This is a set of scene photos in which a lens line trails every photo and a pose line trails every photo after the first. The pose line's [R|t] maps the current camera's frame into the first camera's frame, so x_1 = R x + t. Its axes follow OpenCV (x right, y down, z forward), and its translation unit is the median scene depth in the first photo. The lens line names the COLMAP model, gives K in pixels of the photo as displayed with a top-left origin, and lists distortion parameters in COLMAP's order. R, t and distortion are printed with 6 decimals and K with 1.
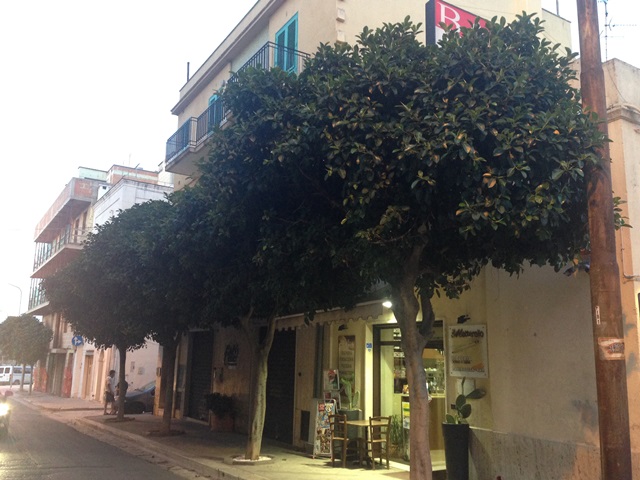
lens RADIAL K [[584.1, 0, 320.0], [0, 584.1, 240.0], [0, 0, 1]] dist [0.129374, -0.217184]
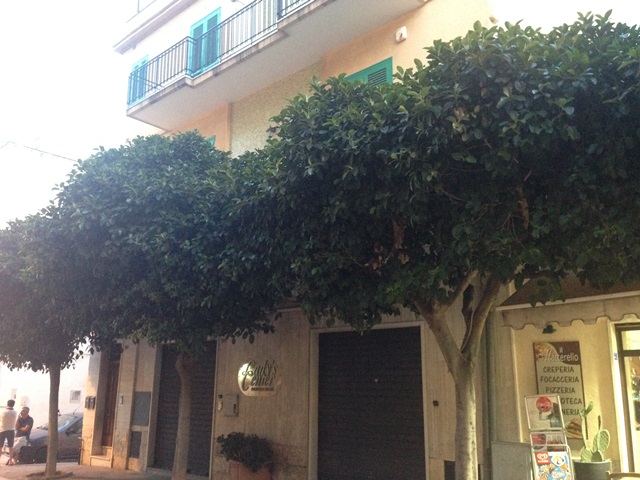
lens RADIAL K [[584.1, 0, 320.0], [0, 584.1, 240.0], [0, 0, 1]] dist [0.129374, -0.217184]
pose [[0.963357, 0.053535, 0.262827, -0.381800], [-0.043140, 0.998048, -0.045166, 0.094717], [-0.264731, 0.032173, 0.963785, 0.452921]]
